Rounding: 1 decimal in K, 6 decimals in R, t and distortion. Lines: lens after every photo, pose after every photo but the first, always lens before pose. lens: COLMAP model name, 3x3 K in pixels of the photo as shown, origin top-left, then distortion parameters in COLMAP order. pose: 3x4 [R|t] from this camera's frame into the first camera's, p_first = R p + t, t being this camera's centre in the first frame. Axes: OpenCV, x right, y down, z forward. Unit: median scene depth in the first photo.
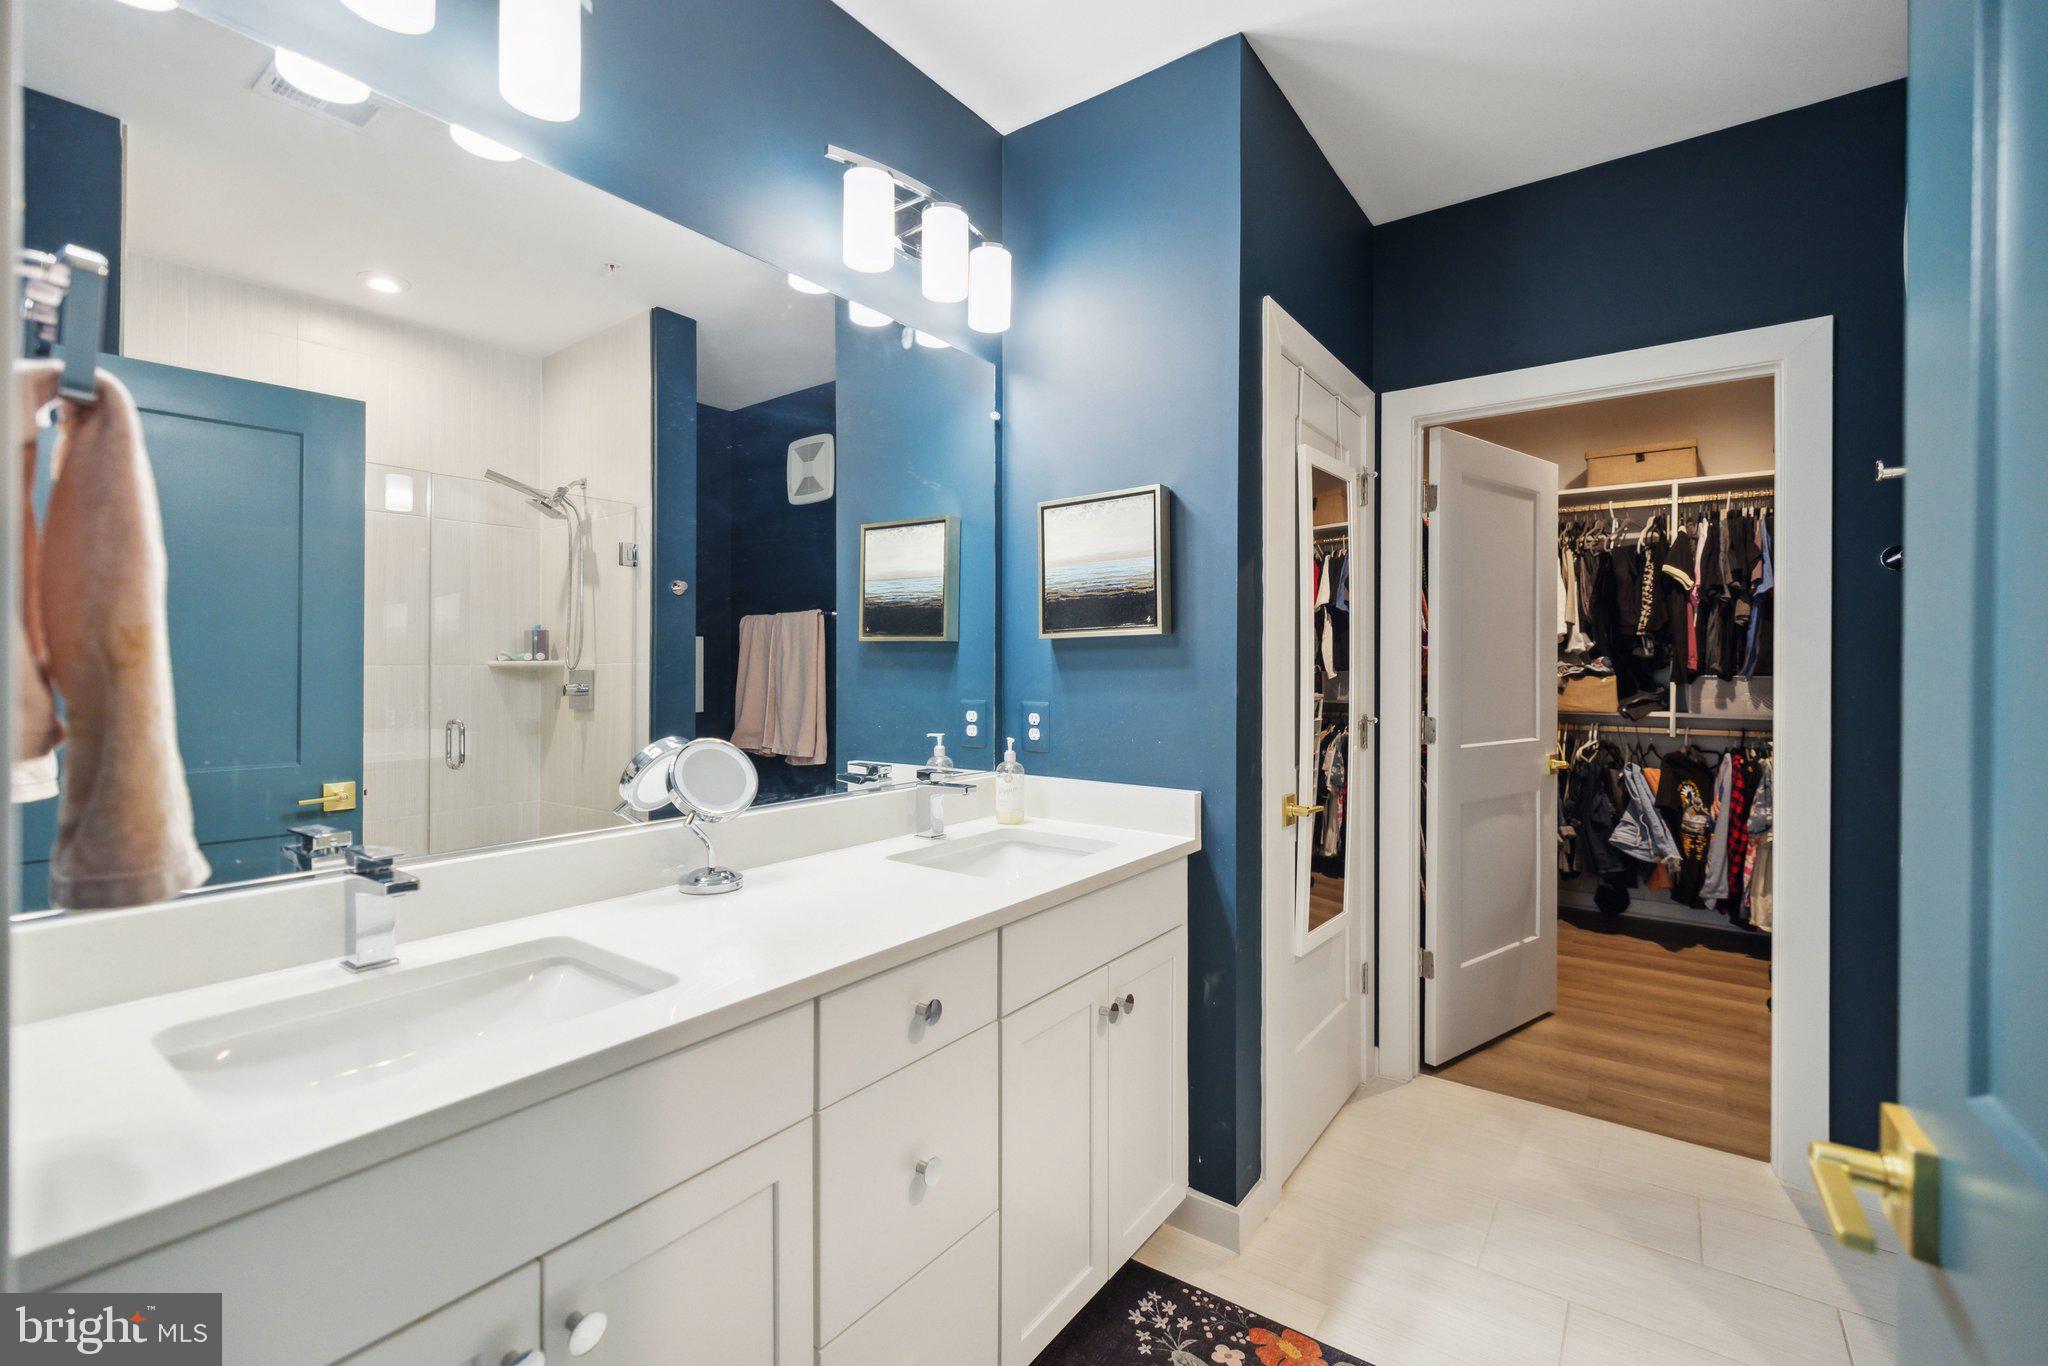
lens RADIAL K [[892.7, 0, 1021.3], [0, 892.7, 682.0], [0, 0, 1]] dist [0.000335, 0.000206]
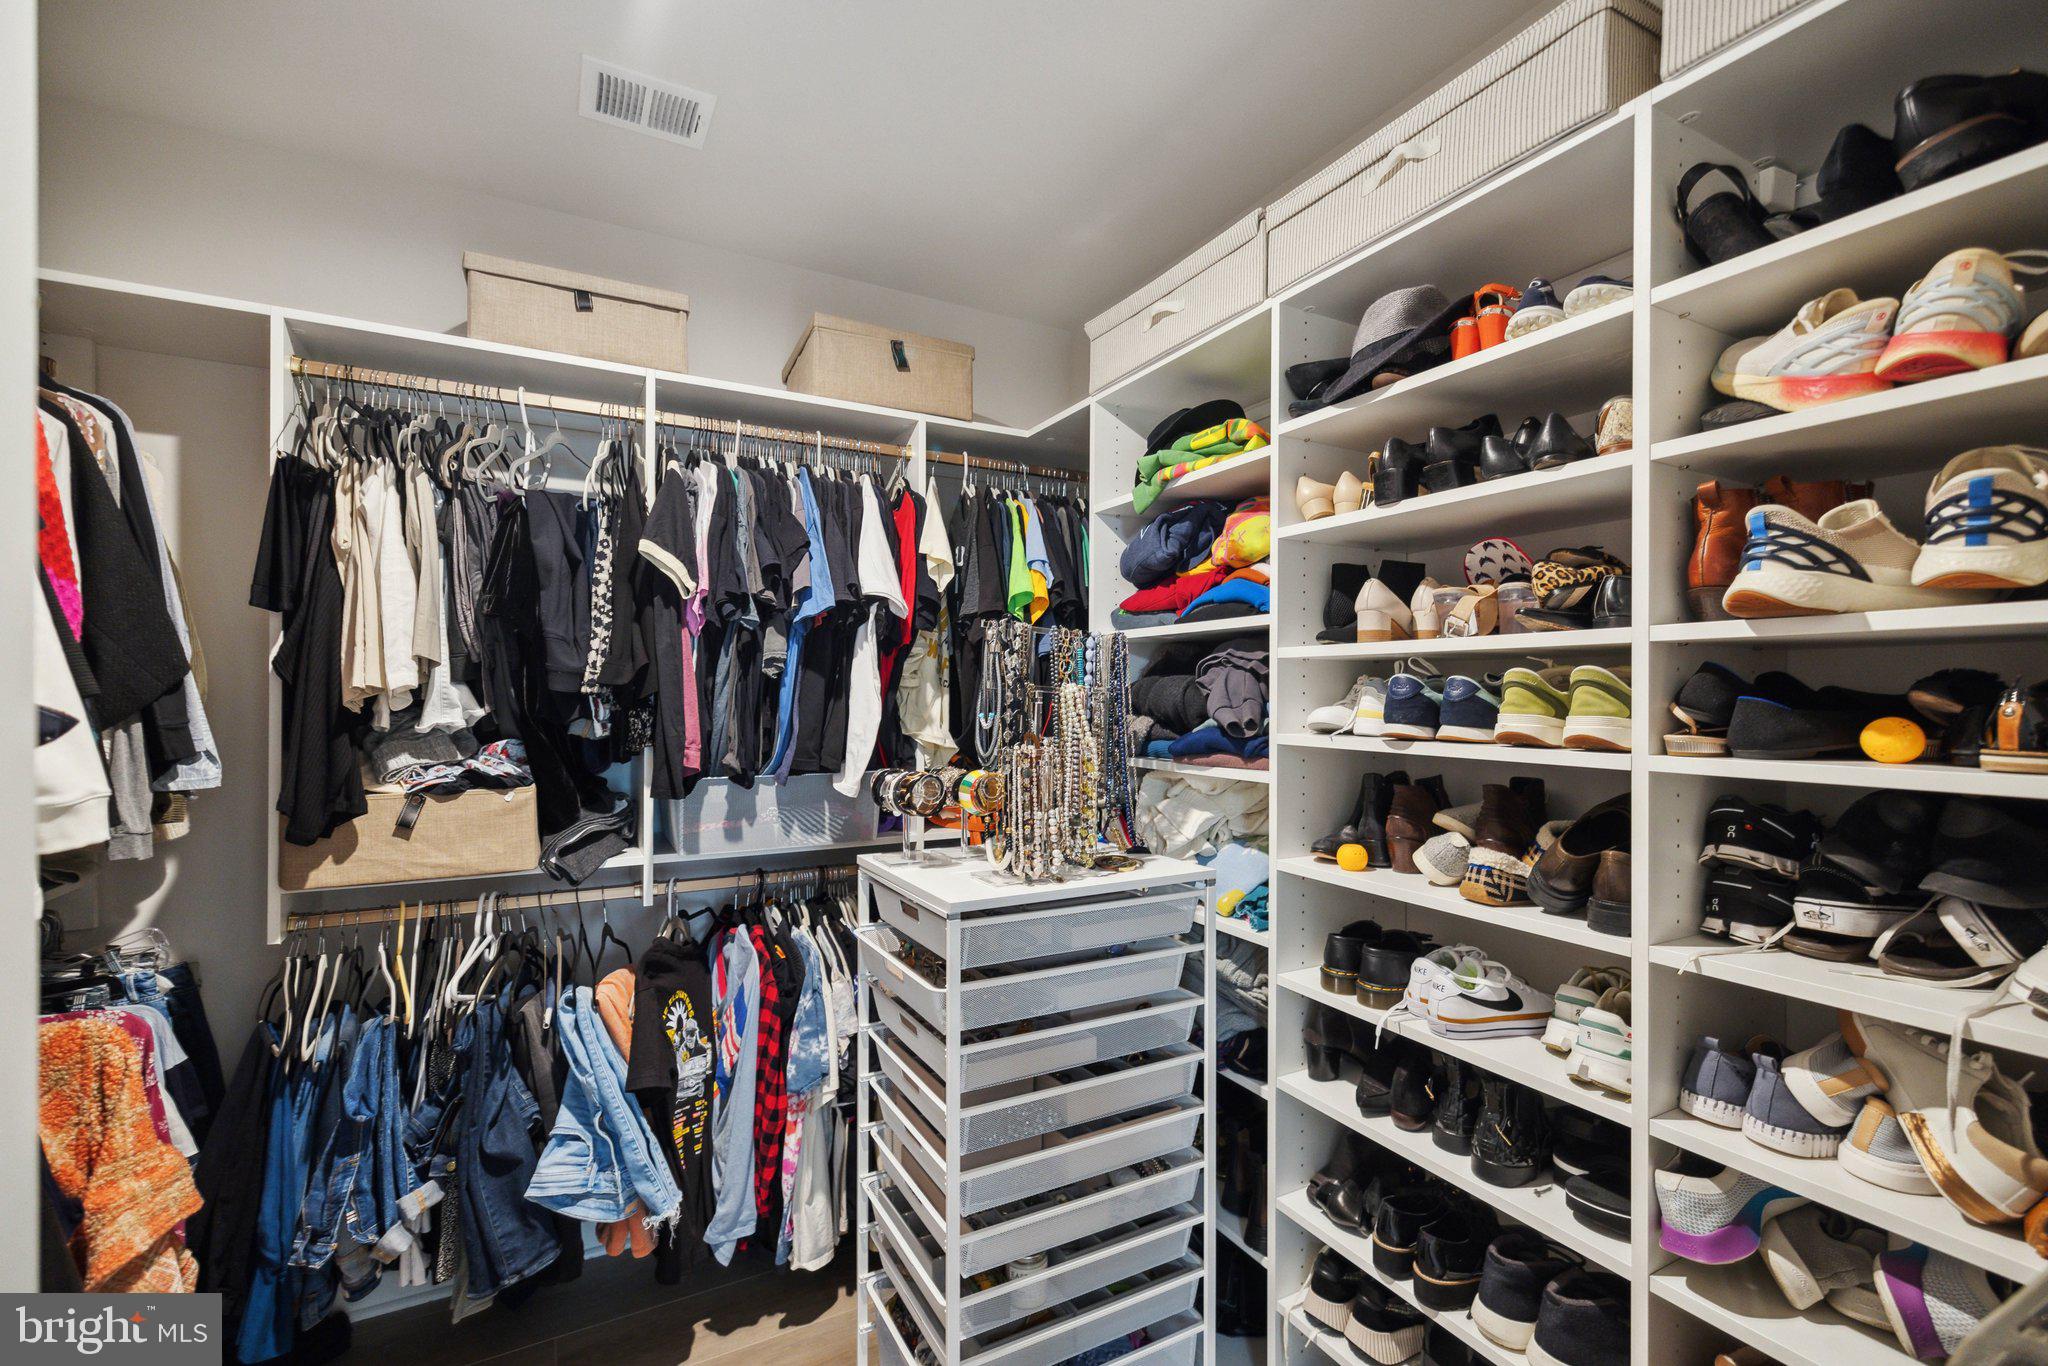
lens RADIAL K [[892.7, 0, 1021.3], [0, 892.7, 682.0], [0, 0, 1]] dist [0.000335, 0.000206]
pose [[0.432823, 0.010387, 0.901419, 0.389101], [0.014741, 0.999718, -0.018598, -0.047153], [-0.901358, 0.021337, 0.432548, 0.618400]]
